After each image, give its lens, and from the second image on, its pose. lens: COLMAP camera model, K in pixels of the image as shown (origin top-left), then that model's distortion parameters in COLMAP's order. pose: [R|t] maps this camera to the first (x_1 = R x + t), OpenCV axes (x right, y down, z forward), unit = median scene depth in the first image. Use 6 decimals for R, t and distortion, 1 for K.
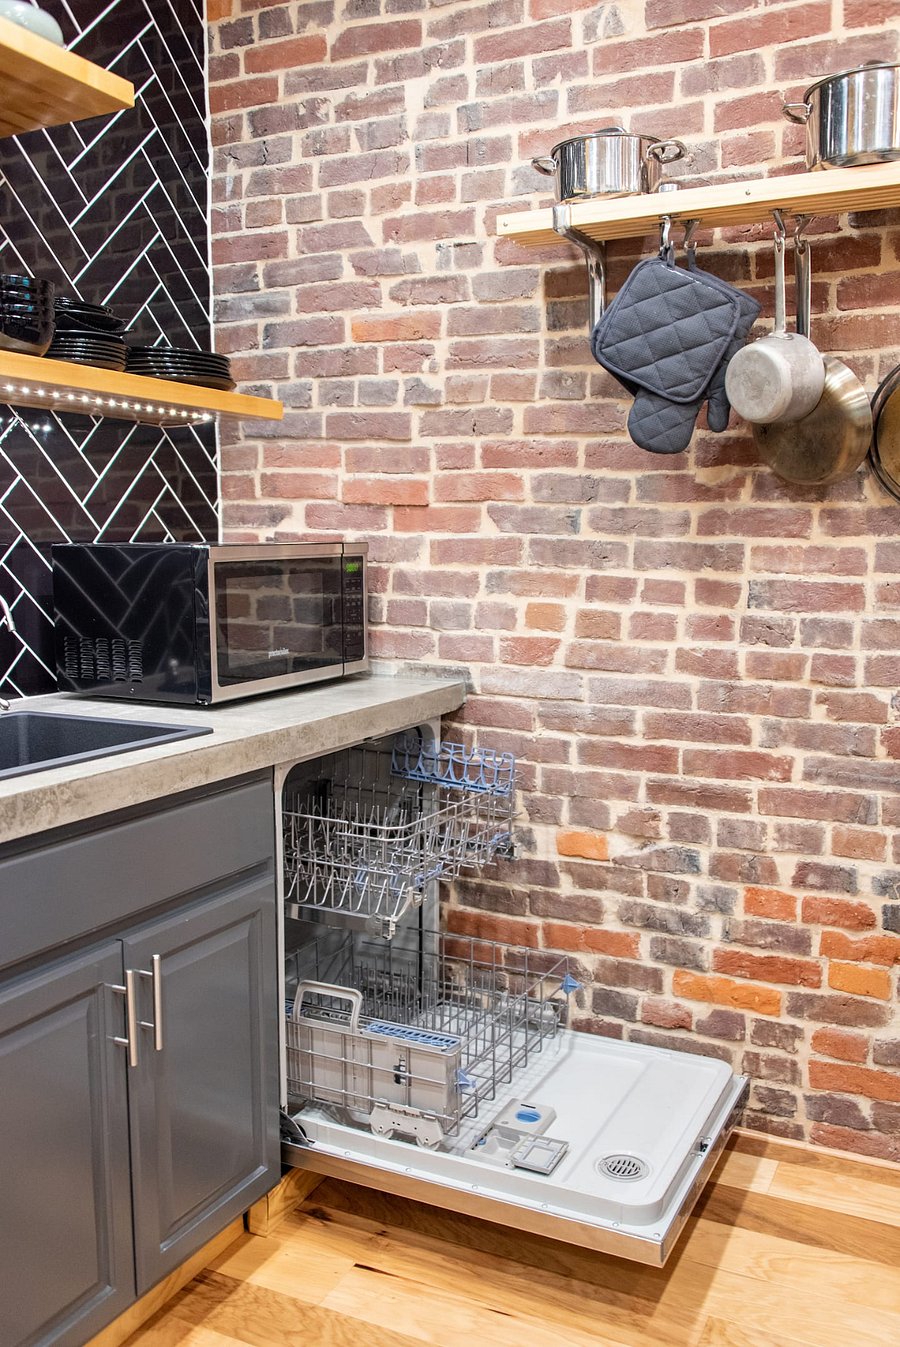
lens RADIAL K [[1183.8, 0, 455.8], [0, 1183.8, 695.5], [0, 0, 1]] dist [0.046541, -0.009090]
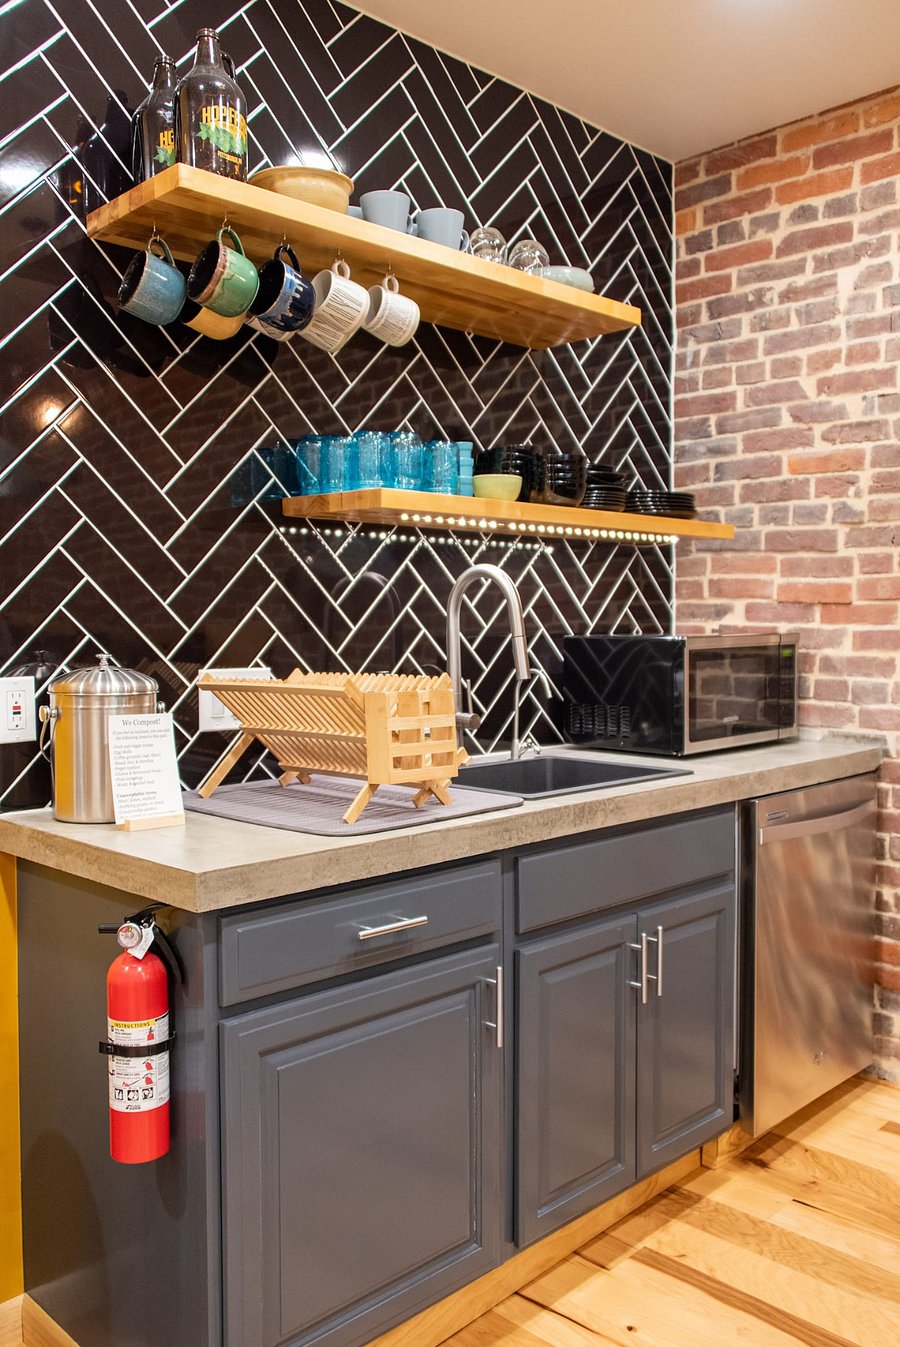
lens RADIAL K [[1183.8, 0, 455.8], [0, 1183.8, 695.5], [0, 0, 1]] dist [0.046541, -0.009090]
pose [[0.953585, 0.015019, -0.300749, -0.041114], [-0.035508, 0.997396, -0.062776, 0.026979], [0.299023, 0.070541, 0.951635, -0.287166]]
